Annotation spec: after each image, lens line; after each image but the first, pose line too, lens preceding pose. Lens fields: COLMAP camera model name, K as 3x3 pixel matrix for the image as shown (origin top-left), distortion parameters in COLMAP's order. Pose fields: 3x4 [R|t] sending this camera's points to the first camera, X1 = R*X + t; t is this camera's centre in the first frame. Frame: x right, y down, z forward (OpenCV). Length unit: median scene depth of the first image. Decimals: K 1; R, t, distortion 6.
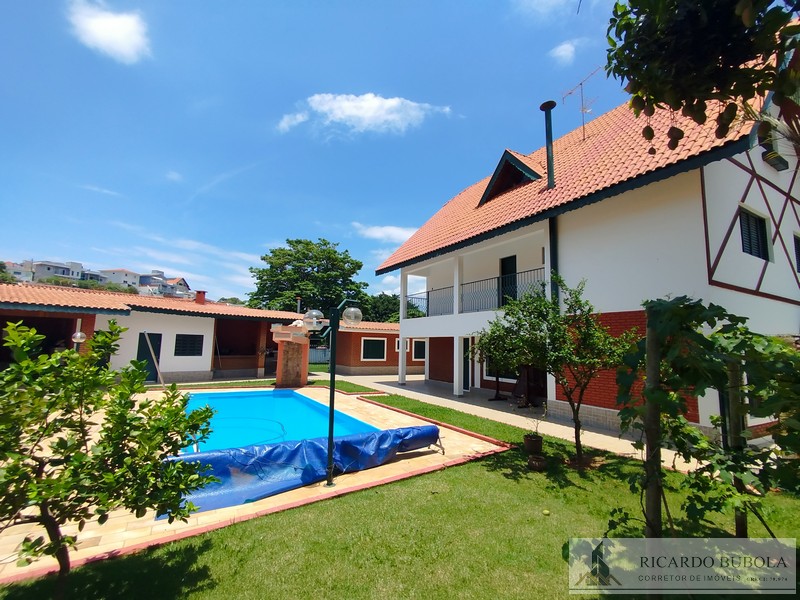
lens RADIAL K [[367.3, 0, 400.0], [0, 367.3, 300.0], [0, 0, 1]] dist [0.001220, -0.000421]
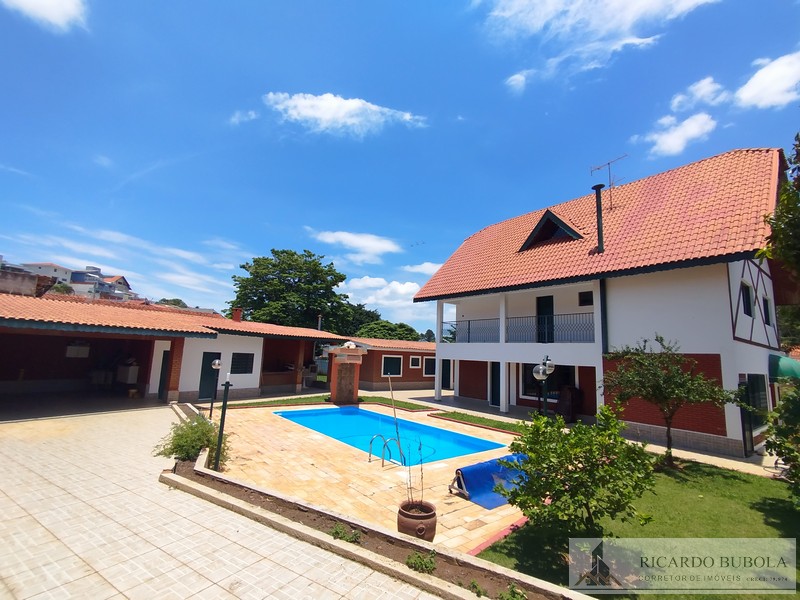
lens RADIAL K [[367.3, 0, 400.0], [0, 367.3, 300.0], [0, 0, 1]] dist [0.001220, -0.000421]
pose [[0.989679, 0.038126, 0.138138, -0.263149], [-0.035418, 0.999130, -0.022010, -0.047871], [-0.138857, 0.016891, 0.990168, -0.099893]]
